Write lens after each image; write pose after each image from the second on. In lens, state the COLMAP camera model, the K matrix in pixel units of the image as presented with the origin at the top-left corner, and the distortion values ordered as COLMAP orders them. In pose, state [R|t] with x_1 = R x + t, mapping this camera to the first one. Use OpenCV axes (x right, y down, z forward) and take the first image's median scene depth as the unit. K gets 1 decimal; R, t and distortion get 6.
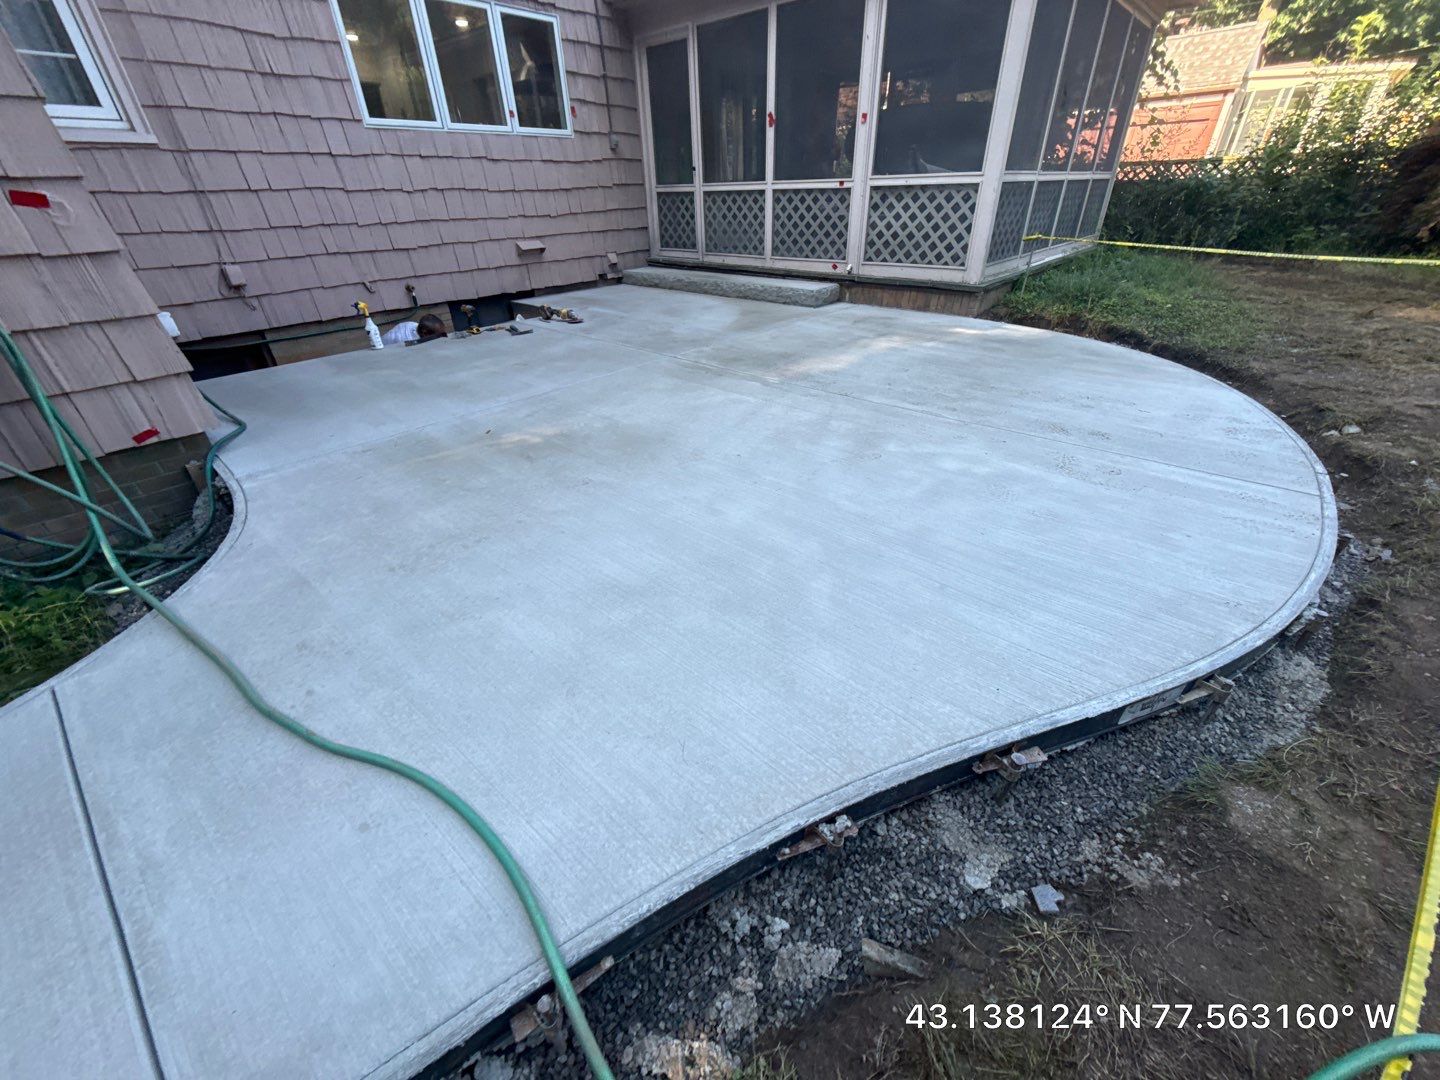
lens RADIAL K [[574.0, 0, 720.0], [0, 574.0, 540.0], [0, 0, 1]] dist [0.001837, -0.000452]
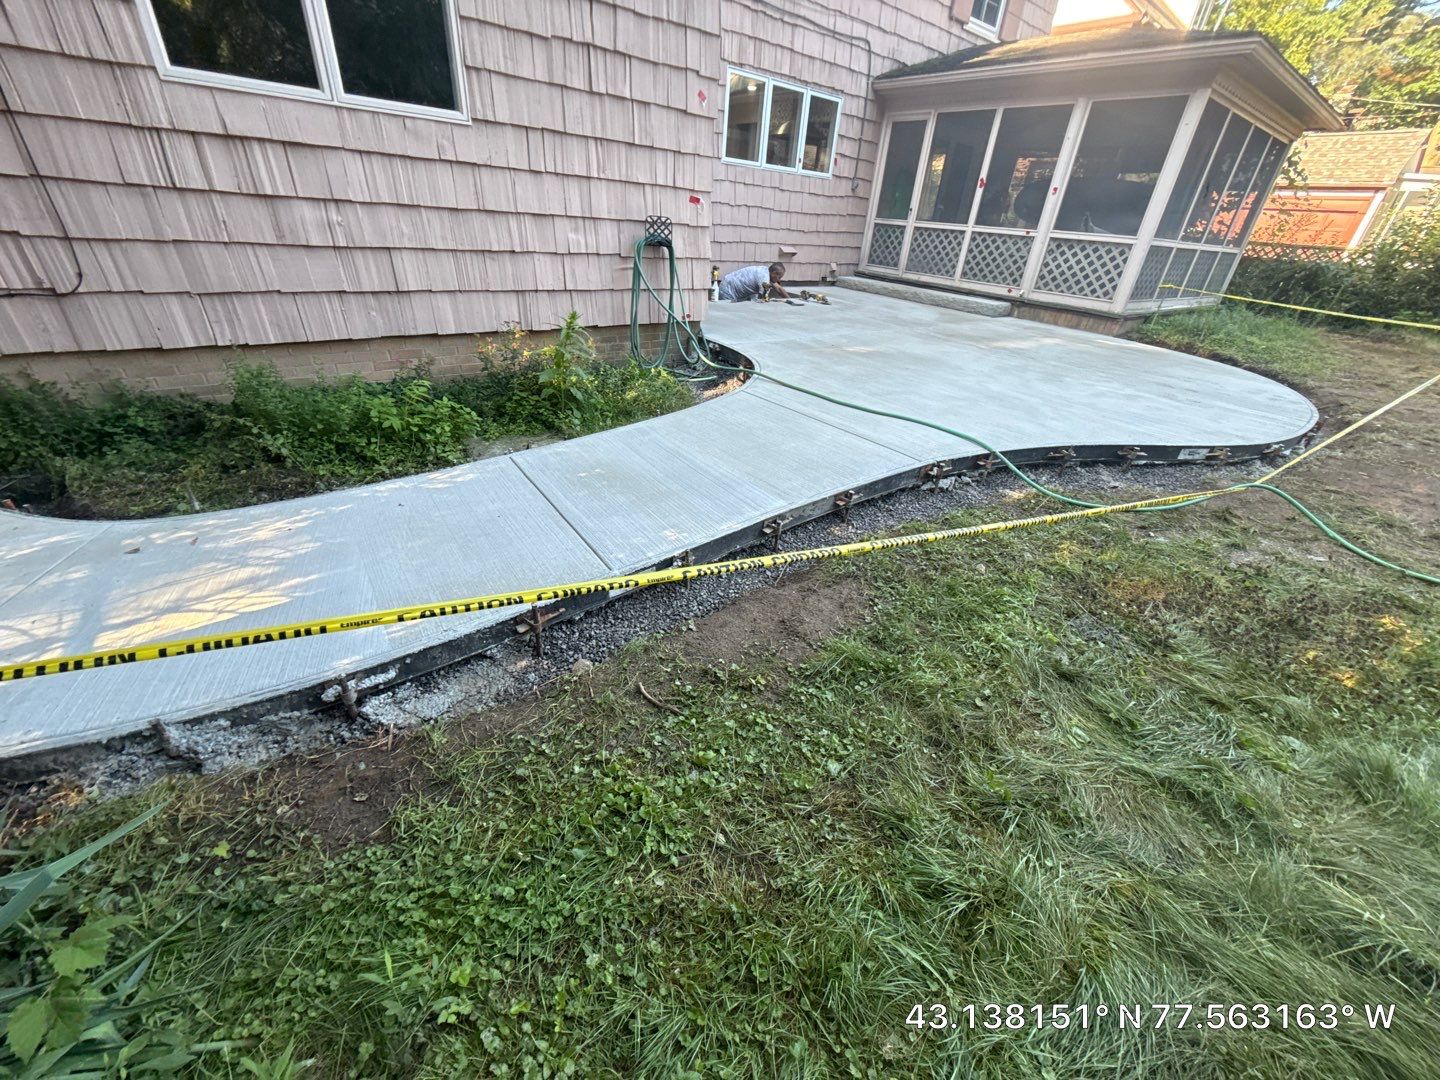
lens RADIAL K [[574.0, 0, 720.0], [0, 574.0, 540.0], [0, 0, 1]] dist [0.001837, -0.000452]
pose [[0.979192, 0.172672, -0.106622, -0.228396], [-0.176111, 0.984086, -0.023654, 0.264203], [0.100841, 0.041939, 0.994018, -0.409870]]
